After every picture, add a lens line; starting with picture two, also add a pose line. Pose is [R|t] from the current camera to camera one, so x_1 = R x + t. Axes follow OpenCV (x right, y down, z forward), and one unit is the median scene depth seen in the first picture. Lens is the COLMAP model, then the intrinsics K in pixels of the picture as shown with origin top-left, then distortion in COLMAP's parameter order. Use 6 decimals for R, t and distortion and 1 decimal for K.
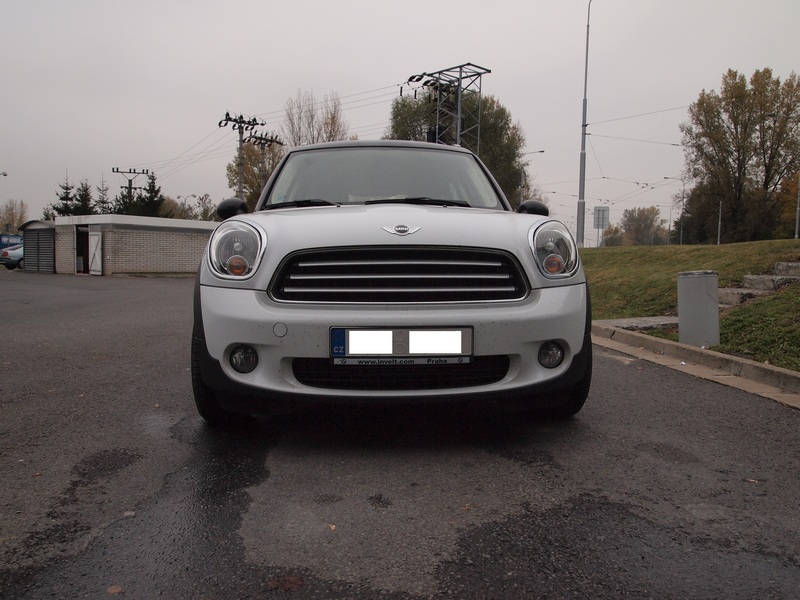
lens RADIAL K [[644.9, 0, 400.0], [0, 644.9, 300.0], [0, 0, 1]] dist [-0.046880, -0.005188]
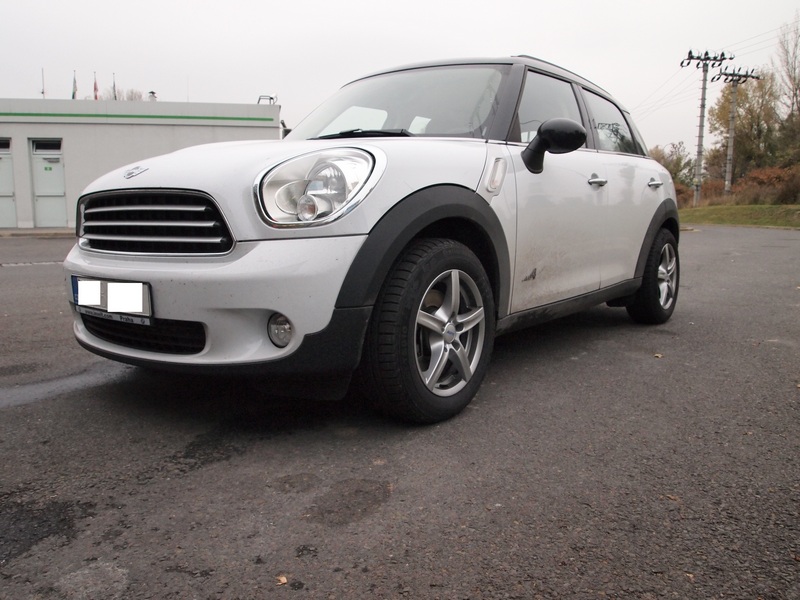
lens RADIAL K [[644.9, 0, 400.0], [0, 644.9, 300.0], [0, 0, 1]] dist [-0.046880, -0.005188]
pose [[0.744188, 0.084011, -0.662666, 0.073667], [-0.035192, 0.995613, 0.086700, -0.001717], [0.667043, -0.041200, 0.743879, 0.047616]]
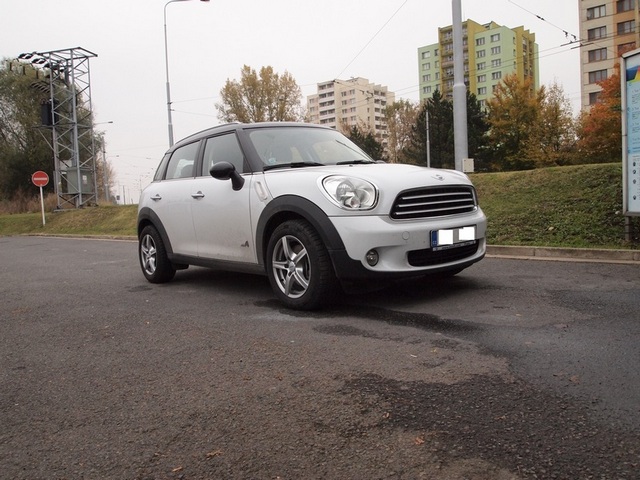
lens RADIAL K [[515.9, 0, 320.0], [0, 515.9, 240.0], [0, 0, 1]] dist [-0.046880, -0.005188]
pose [[0.812291, -0.101543, 0.574345, -0.095383], [0.103015, 0.994225, 0.030083, -0.000675], [-0.574083, 0.034730, 0.818061, -0.001139]]
